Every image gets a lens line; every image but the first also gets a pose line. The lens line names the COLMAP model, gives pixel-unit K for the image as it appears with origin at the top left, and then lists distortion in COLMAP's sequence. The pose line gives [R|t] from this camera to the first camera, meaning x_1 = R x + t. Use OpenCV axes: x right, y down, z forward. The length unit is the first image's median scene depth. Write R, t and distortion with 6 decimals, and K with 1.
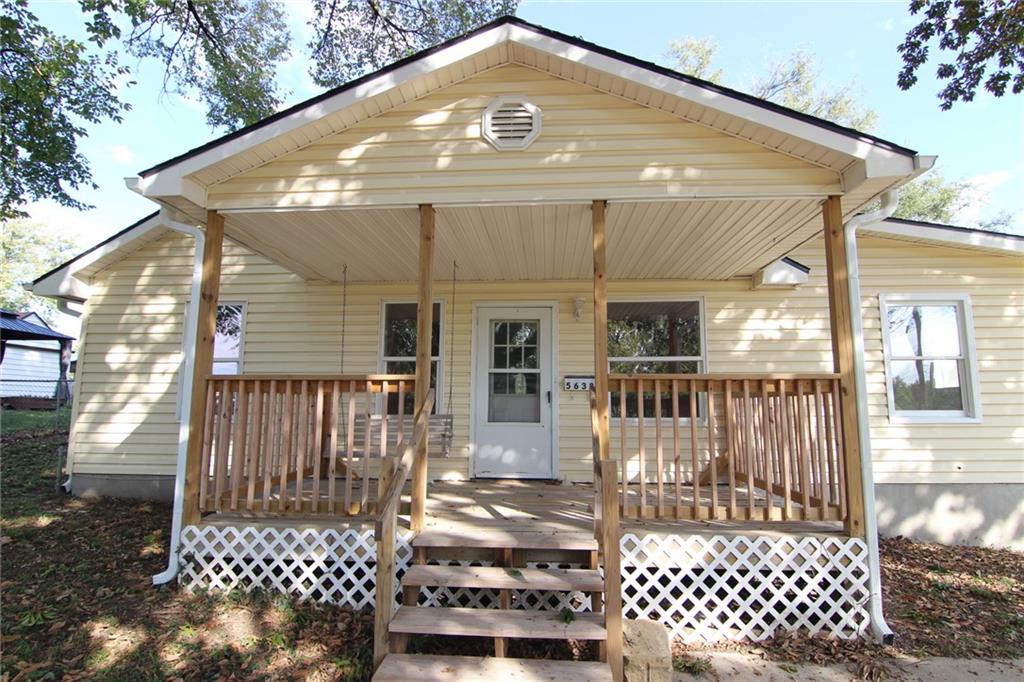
lens RADIAL K [[519.3, 0, 508.4], [0, 519.3, 340.3], [0, 0, 1]] dist [-0.008132, -0.008121]
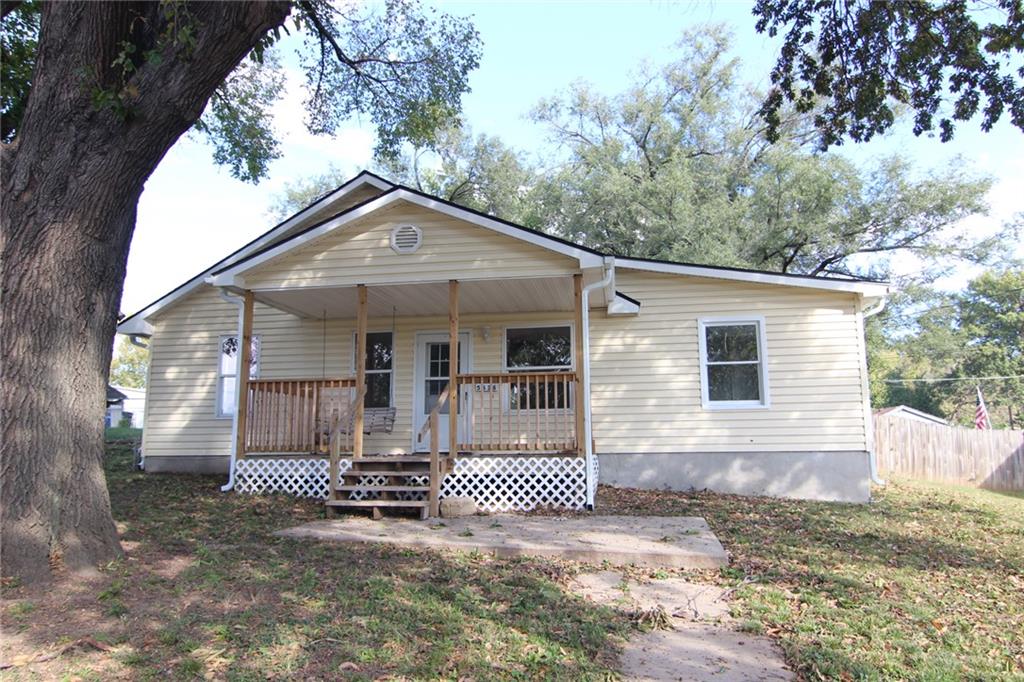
lens RADIAL K [[694.0, 0, 514.5], [0, 694.0, 342.0], [0, 0, 1]] dist [-0.001755, -0.000225]
pose [[0.995787, -0.025160, -0.088180, 0.619112], [0.023433, 0.999514, -0.020567, 0.004835], [0.088654, 0.018414, 0.995892, -1.452050]]
